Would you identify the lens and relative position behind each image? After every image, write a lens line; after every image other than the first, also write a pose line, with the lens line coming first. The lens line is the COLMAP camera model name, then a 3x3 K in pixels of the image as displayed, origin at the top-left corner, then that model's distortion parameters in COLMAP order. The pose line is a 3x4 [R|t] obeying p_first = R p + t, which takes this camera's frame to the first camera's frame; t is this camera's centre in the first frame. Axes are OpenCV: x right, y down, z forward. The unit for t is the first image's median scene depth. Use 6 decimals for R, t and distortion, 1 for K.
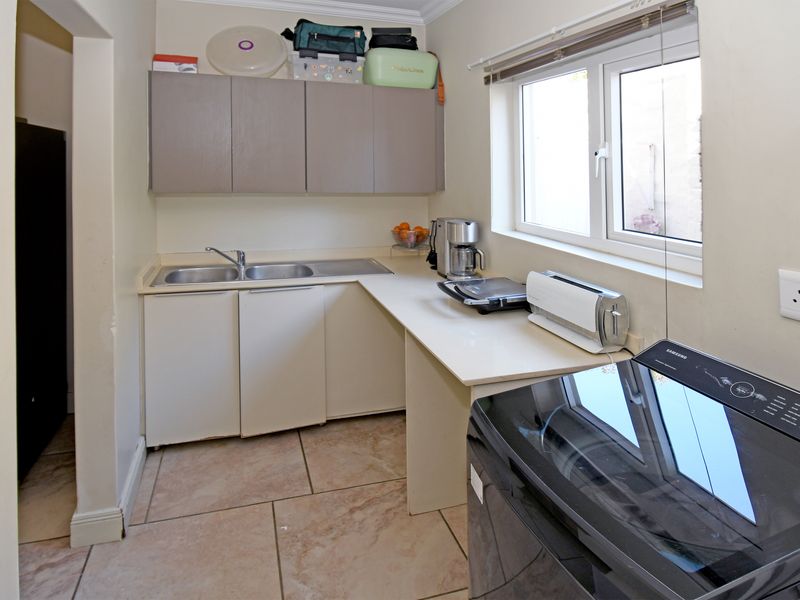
lens RADIAL K [[467.0, 0, 401.0], [0, 467.0, 159.3], [0, 0, 1]] dist [0.002094, -0.004316]
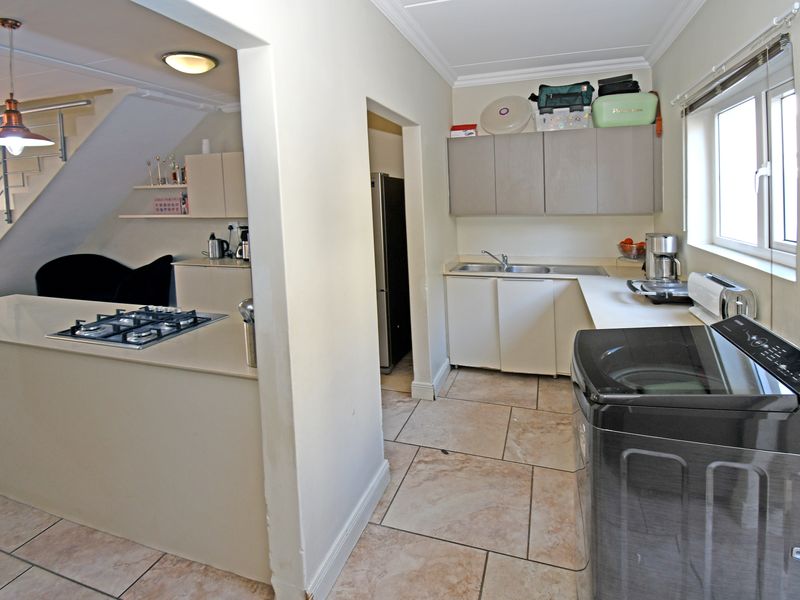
lens RADIAL K [[425.9, 0, 397.4], [0, 425.9, 233.7], [0, 0, 1]] dist [-0.002310, -0.001581]
pose [[0.761340, 0.021062, -0.648011, 0.296379], [0.039679, 0.996085, 0.078993, 0.013515], [0.647138, -0.085853, 0.757524, -0.250232]]
